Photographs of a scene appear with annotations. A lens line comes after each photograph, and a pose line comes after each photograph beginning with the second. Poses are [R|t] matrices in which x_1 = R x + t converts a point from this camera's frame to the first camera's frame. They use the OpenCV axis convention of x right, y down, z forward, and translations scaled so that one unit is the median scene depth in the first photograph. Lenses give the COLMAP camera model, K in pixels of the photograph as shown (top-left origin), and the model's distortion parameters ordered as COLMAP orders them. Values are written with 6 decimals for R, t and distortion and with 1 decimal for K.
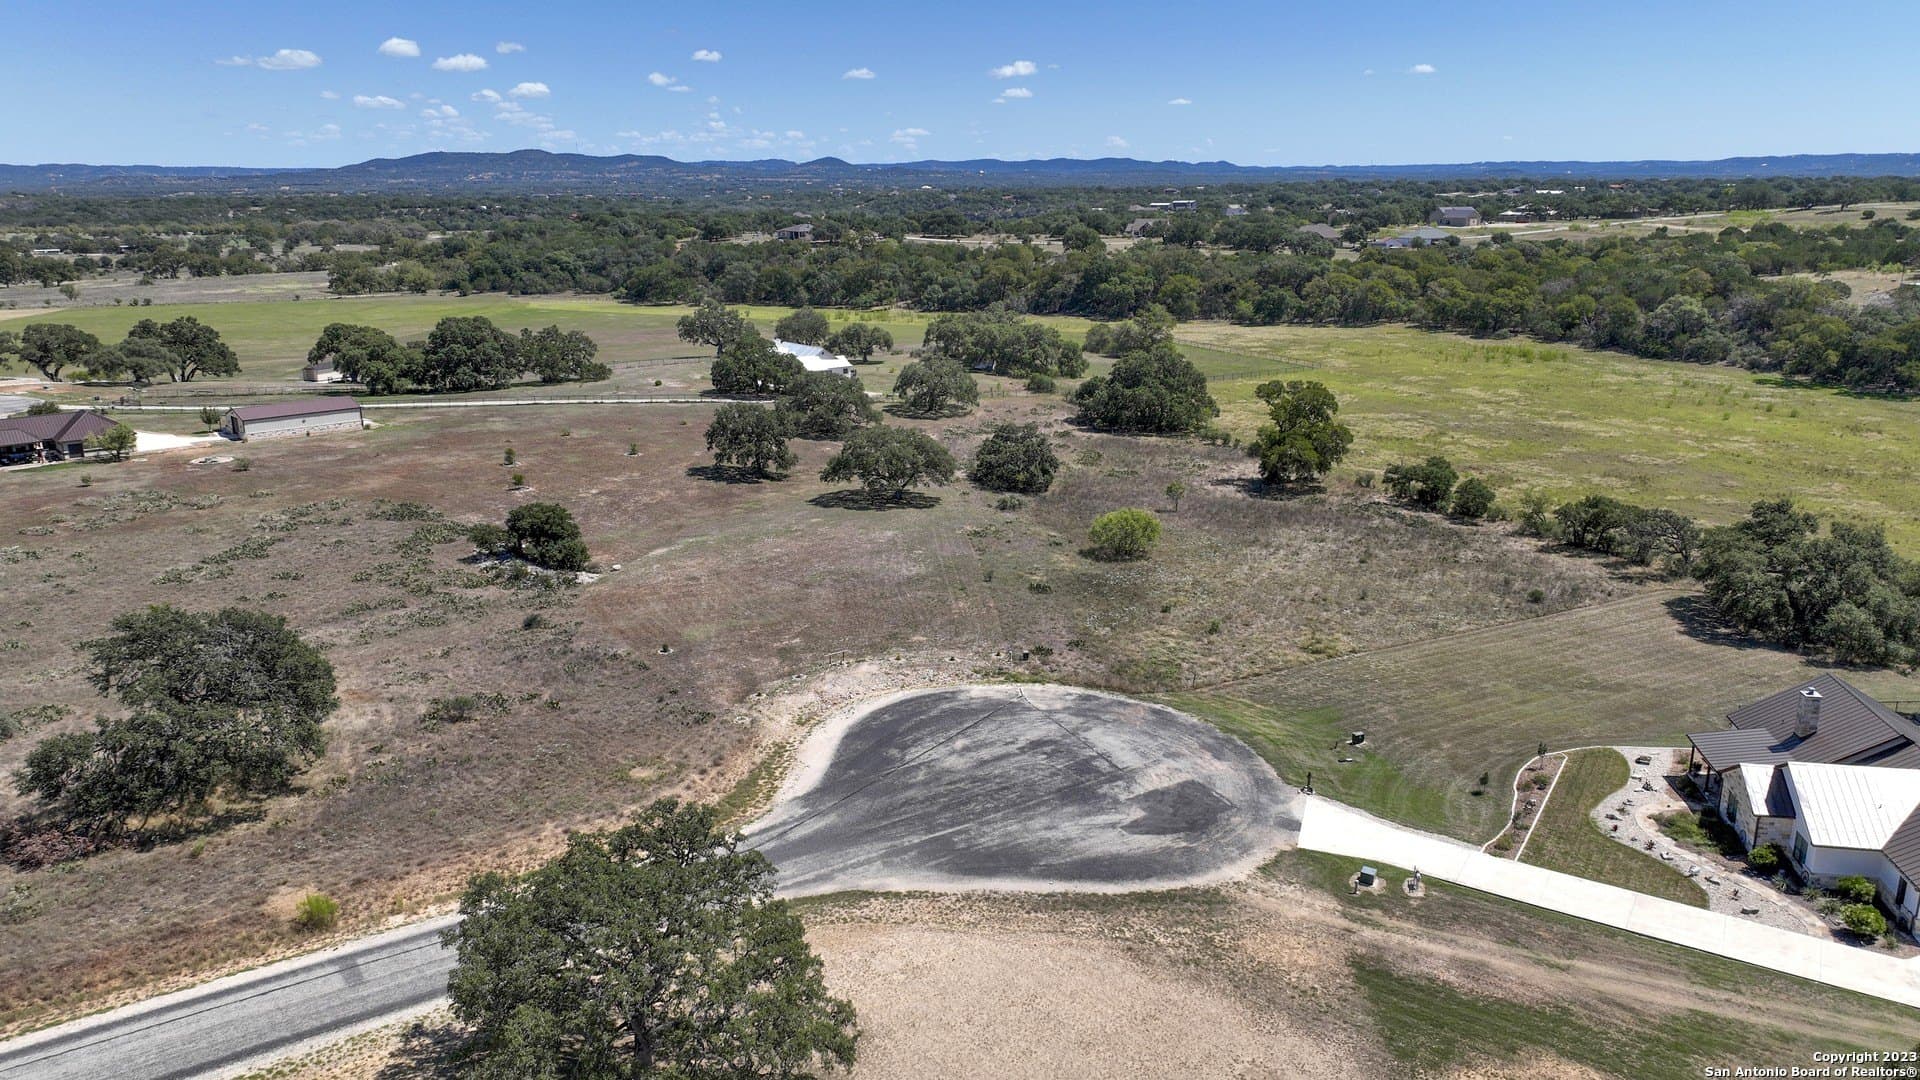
lens RADIAL K [[1360.1, 0, 965.6], [0, 1360.1, 540.2], [0, 0, 1]] dist [0.000389, -0.003250]
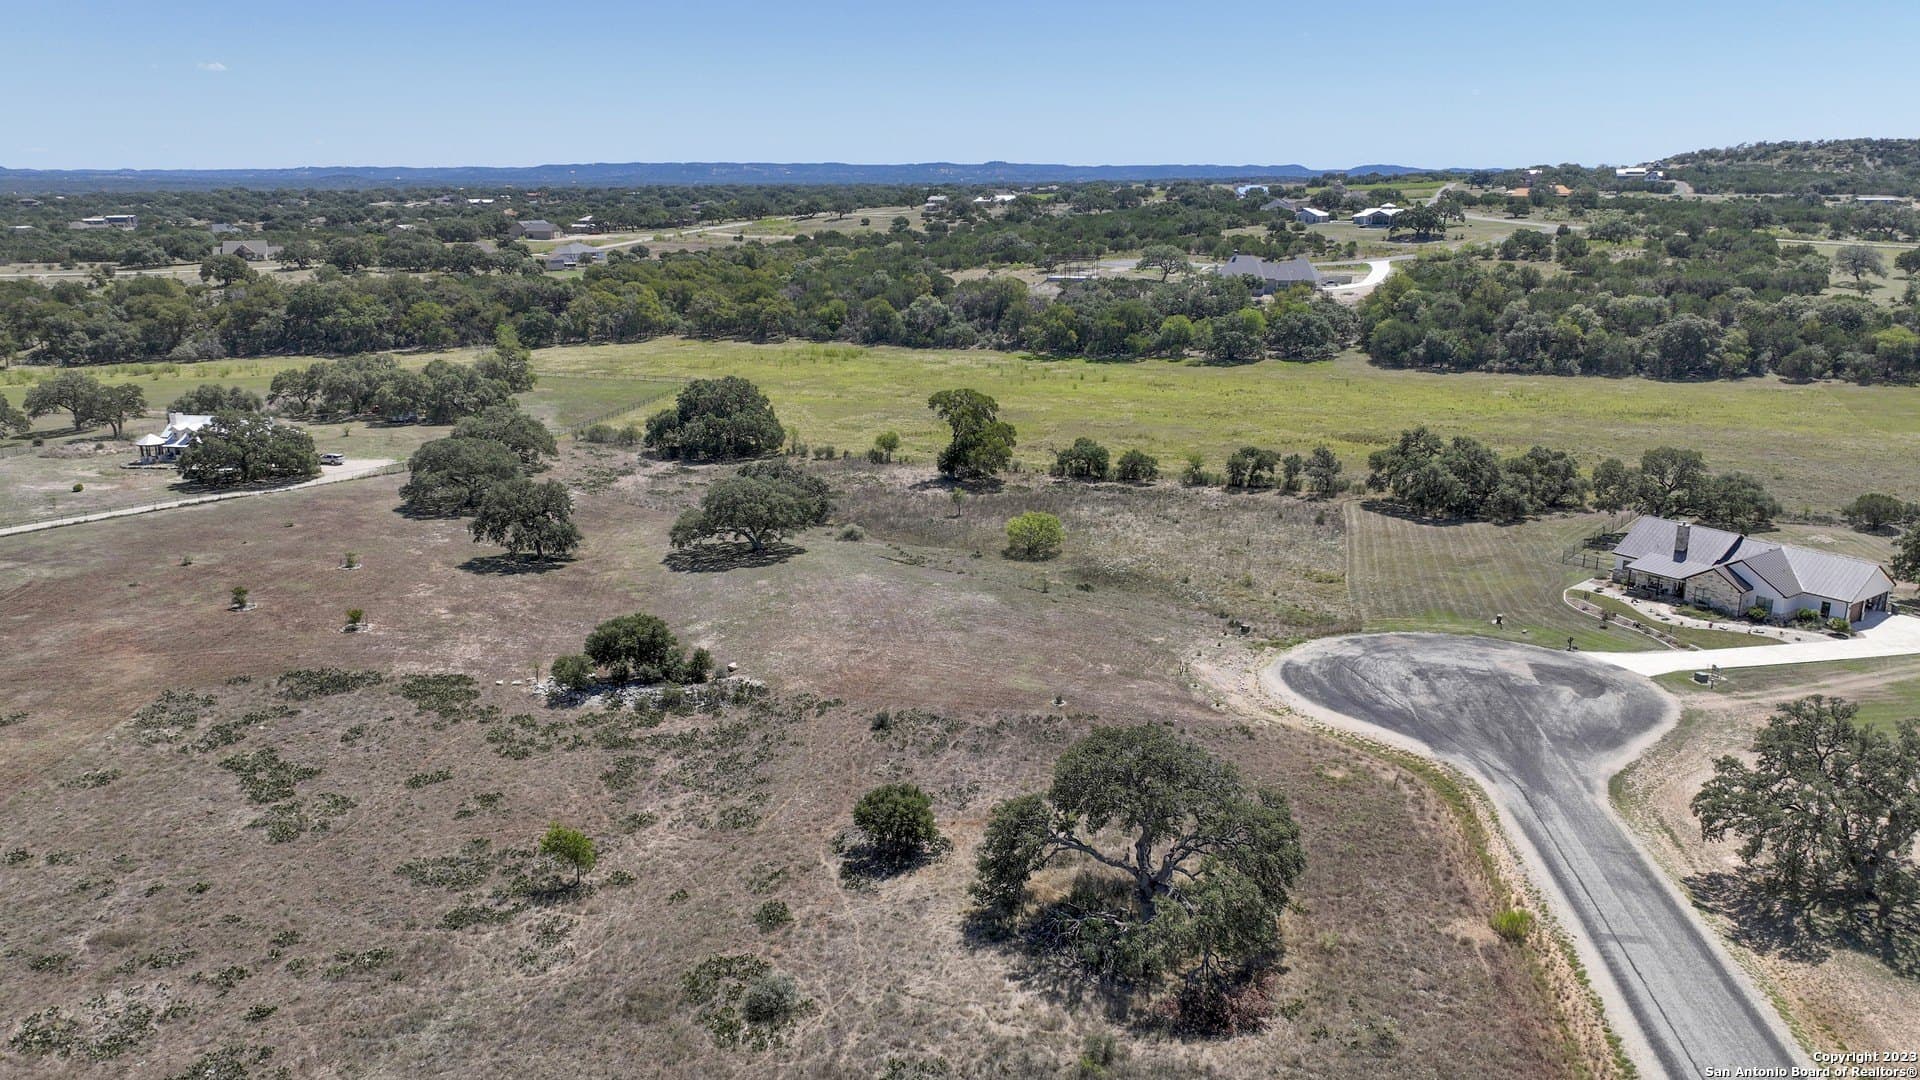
lens RADIAL K [[1360.1, 0, 962.6], [0, 1360.1, 538.3], [0, 0, 1]] dist [0.000389, -0.003250]
pose [[0.701710, -0.177985, 0.689872, -0.701320], [0.181330, 0.981023, 0.068660, -0.089693], [-0.689001, 0.076915, 0.720668, 0.227912]]
